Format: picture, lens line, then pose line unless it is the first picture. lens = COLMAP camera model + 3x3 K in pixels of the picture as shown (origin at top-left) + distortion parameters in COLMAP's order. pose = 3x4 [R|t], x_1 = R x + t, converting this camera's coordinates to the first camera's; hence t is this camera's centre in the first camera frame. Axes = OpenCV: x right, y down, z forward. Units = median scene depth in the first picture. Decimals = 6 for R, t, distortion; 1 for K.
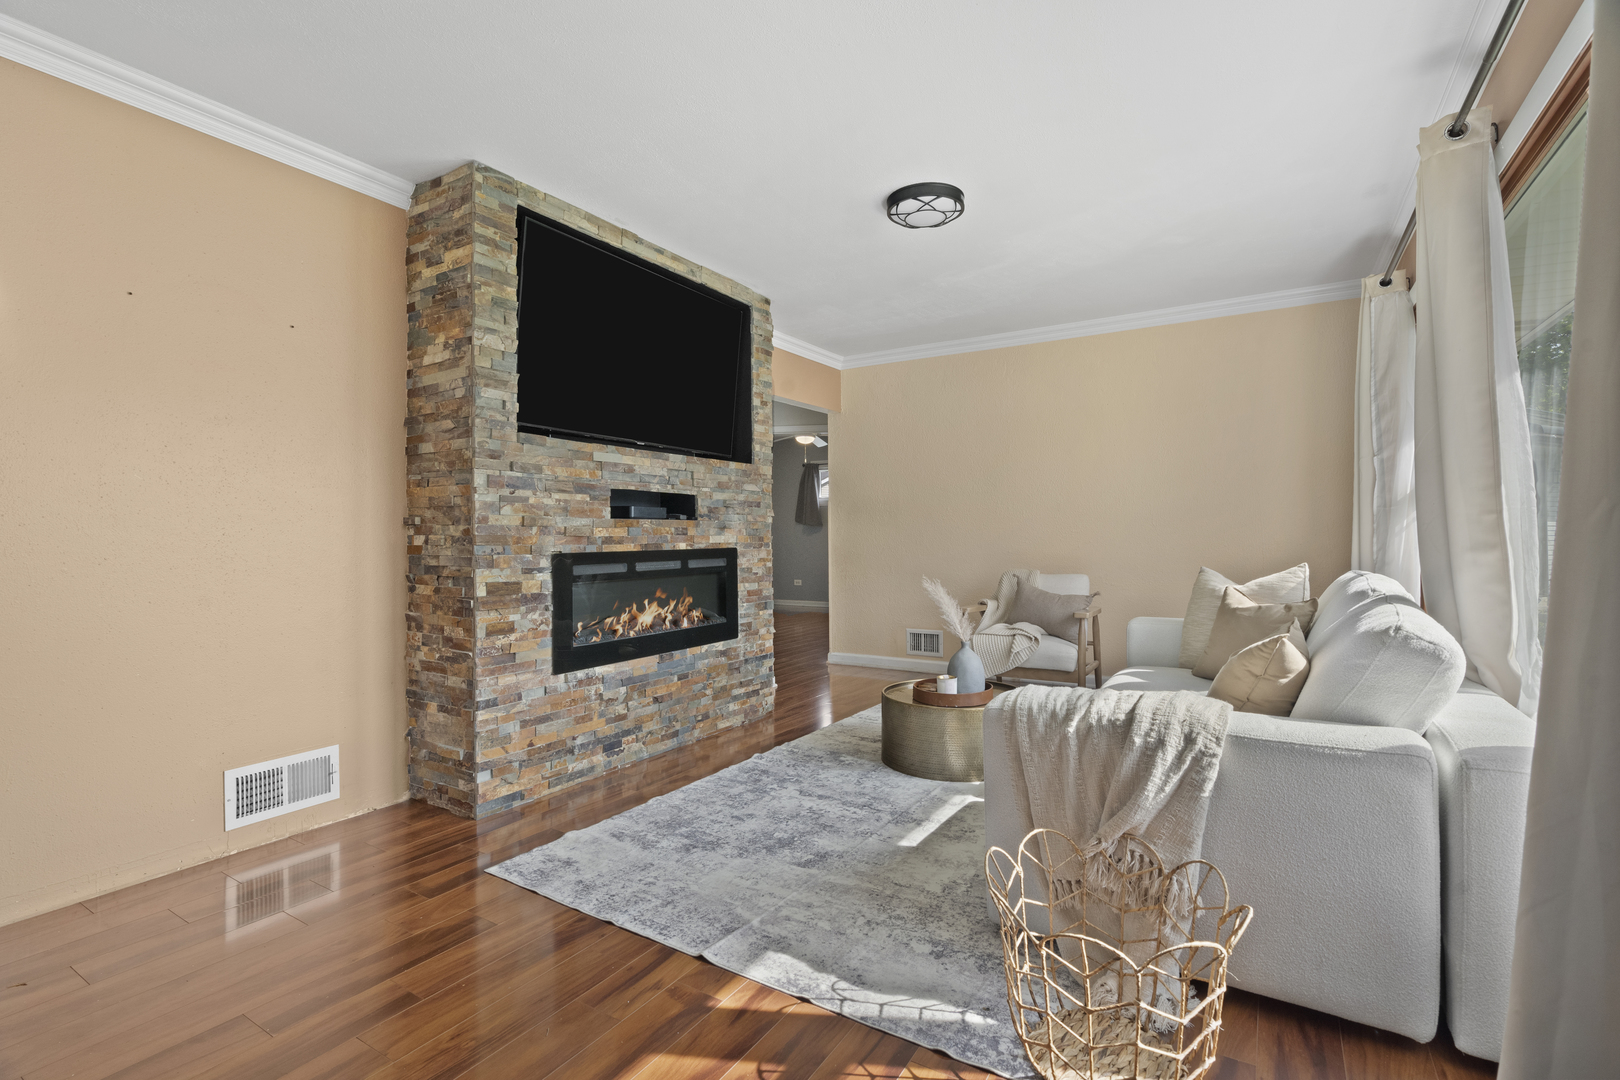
lens RADIAL K [[734.2, 0, 814.2], [0, 734.2, 538.1], [0, 0, 1]] dist [-0.004356, 0.000593]
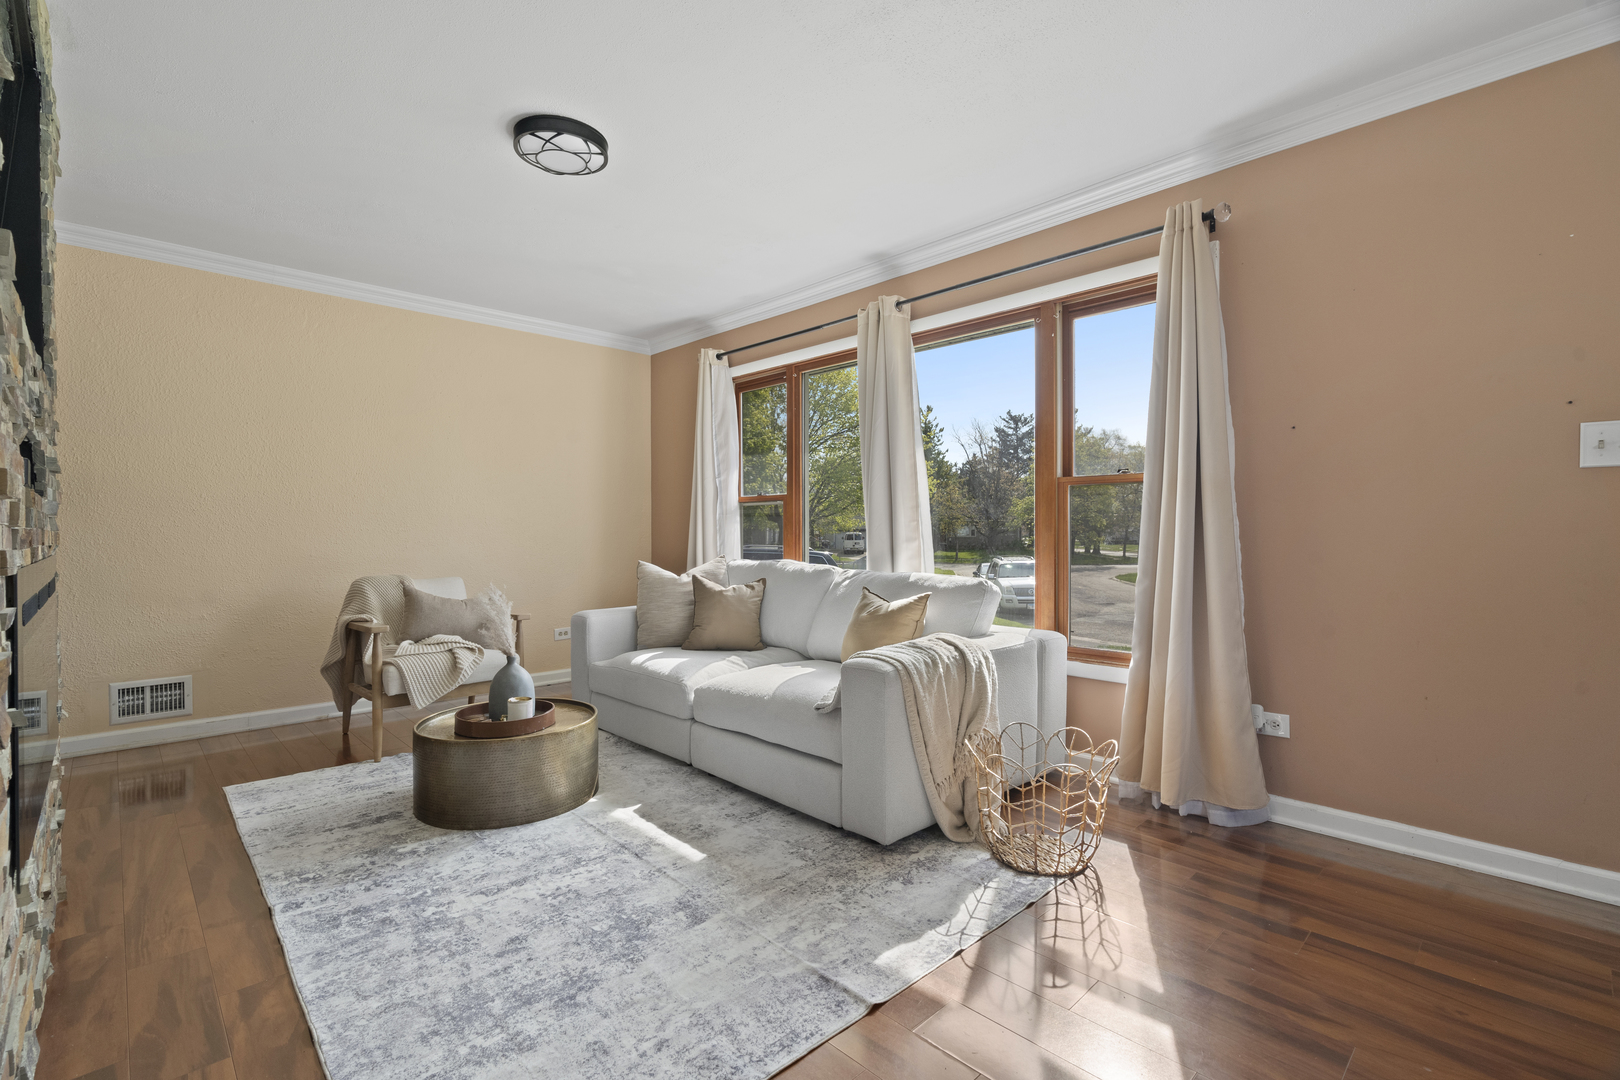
lens RADIAL K [[734.2, 0, 814.2], [0, 734.2, 538.1], [0, 0, 1]] dist [-0.004356, 0.000593]
pose [[0.246236, -0.000460, 0.969210, -0.694991], [0.002526, 0.999997, -0.000167, 0.005928], [-0.969207, 0.002489, 0.246237, 0.577187]]
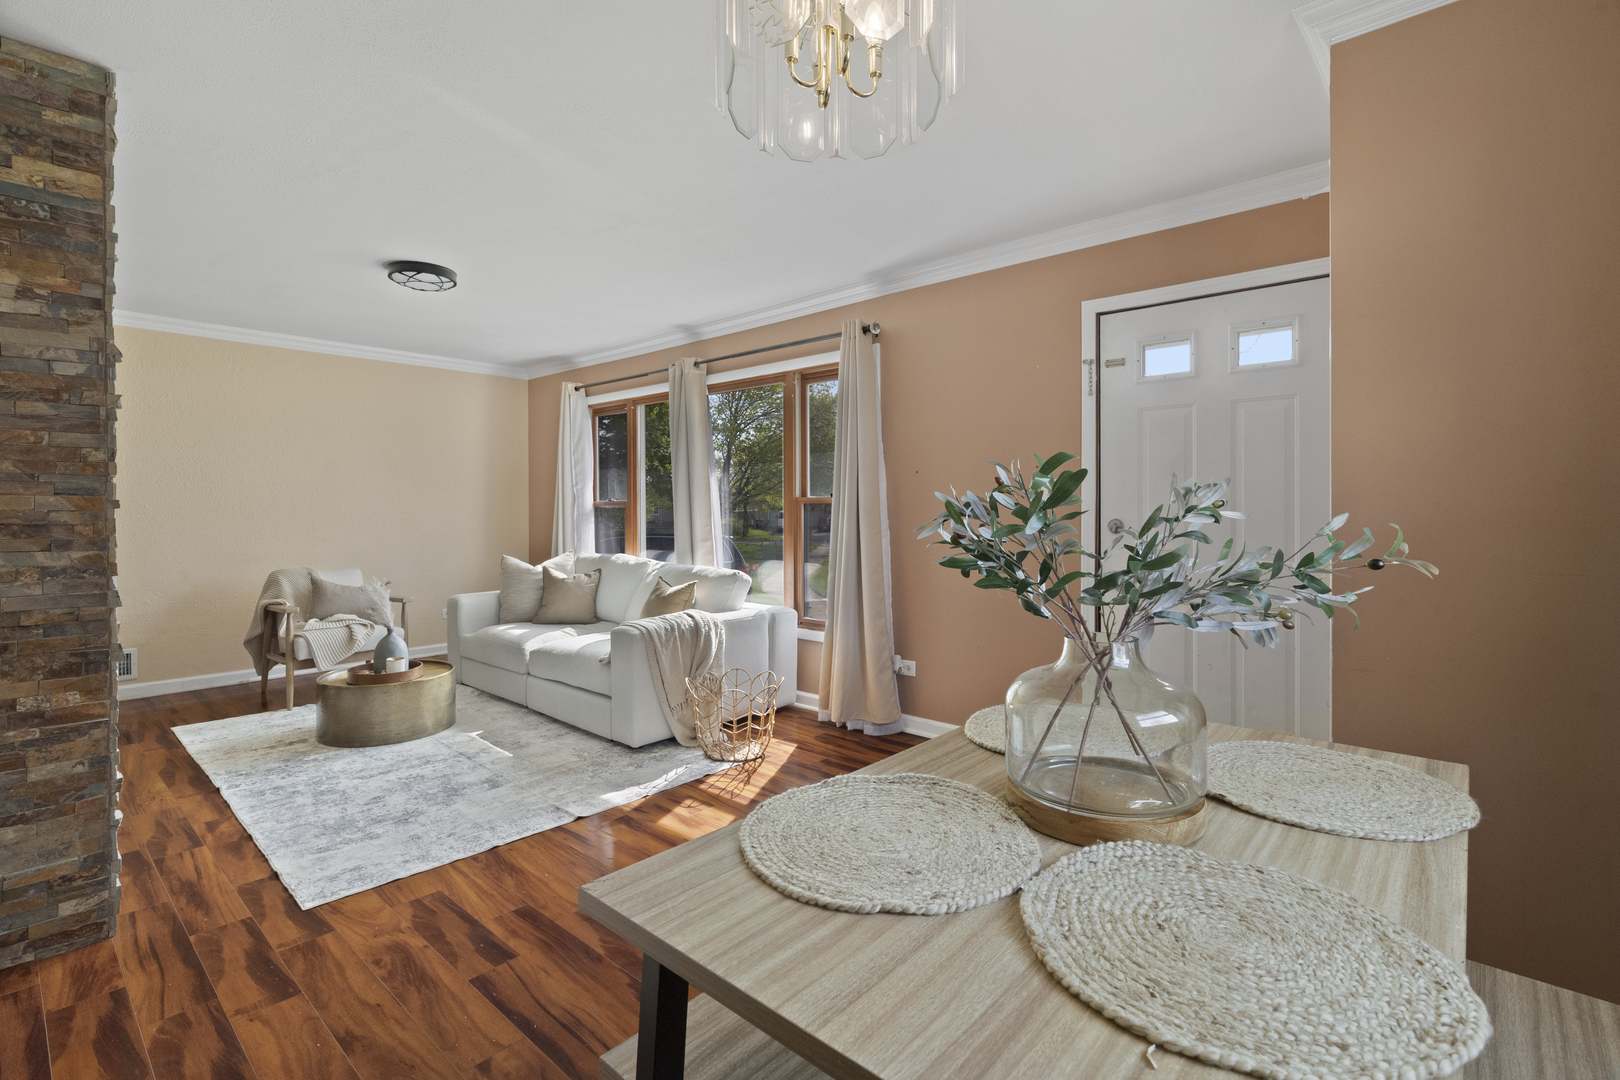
lens RADIAL K [[751.0, 0, 807.0], [0, 751.0, 513.1], [0, 0, 1]] dist [-0.003082, -0.000102]
pose [[0.181490, 0.001551, 0.983392, -1.121636], [0.002864, 0.999994, -0.002106, -0.053453], [-0.983389, 0.003198, 0.181485, 0.149805]]
